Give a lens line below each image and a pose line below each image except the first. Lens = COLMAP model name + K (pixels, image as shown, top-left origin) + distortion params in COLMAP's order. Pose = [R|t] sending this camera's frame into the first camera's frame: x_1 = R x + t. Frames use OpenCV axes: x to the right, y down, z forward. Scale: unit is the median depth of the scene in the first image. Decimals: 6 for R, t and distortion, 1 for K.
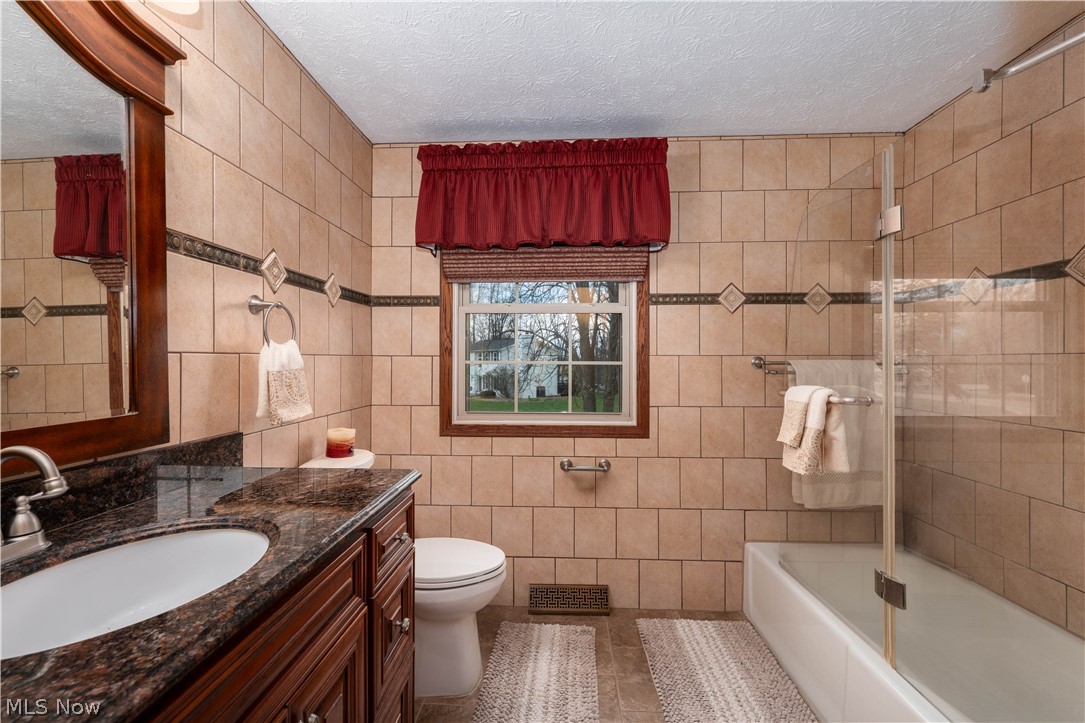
lens RADIAL K [[448.7, 0, 545.2], [0, 448.7, 360.5], [0, 0, 1]] dist [0.002716, 0.000310]
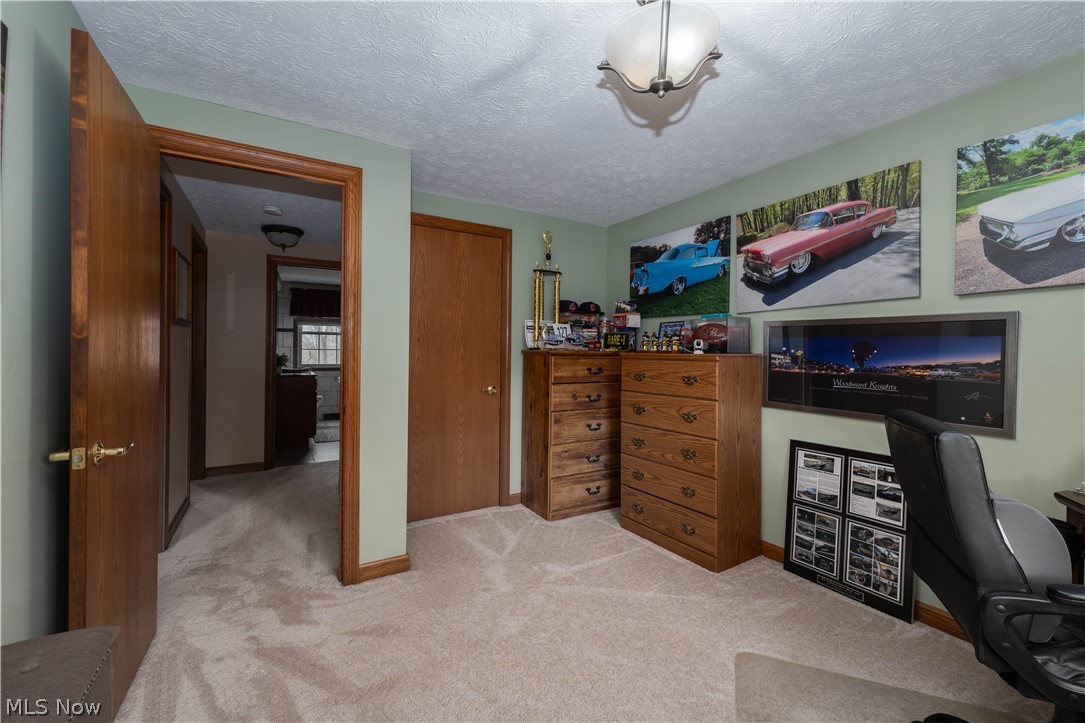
lens RADIAL K [[448.7, 0, 545.2], [0, 448.7, 360.5], [0, 0, 1]] dist [0.002716, 0.000310]
pose [[0.833387, 0.005485, 0.552663, -0.645739], [-0.009929, 0.999938, 0.005049, 0.069172], [-0.552601, -0.009696, 0.833390, -3.503466]]
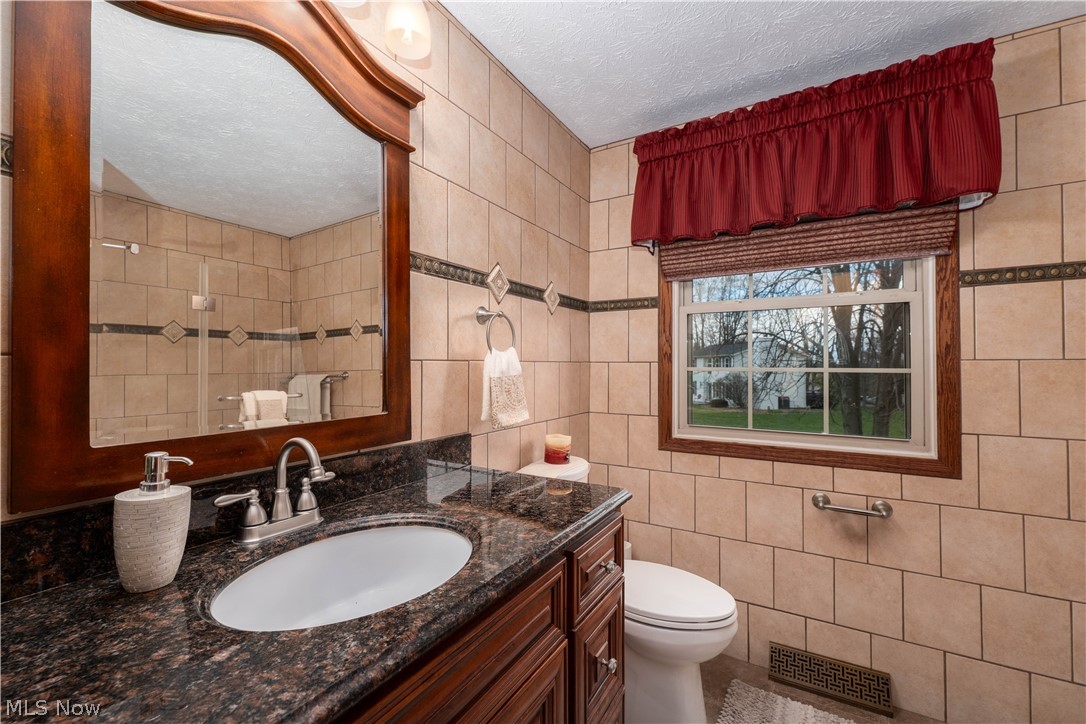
lens RADIAL K [[449.1, 0, 545.7], [0, 449.1, 361.0], [0, 0, 1]] dist [0.002716, 0.000310]
pose [[0.879122, -0.006199, -0.476556, -0.000034], [0.000110, 0.999918, -0.012804, -0.000822], [0.476596, 0.011204, 0.879051, 0.103479]]
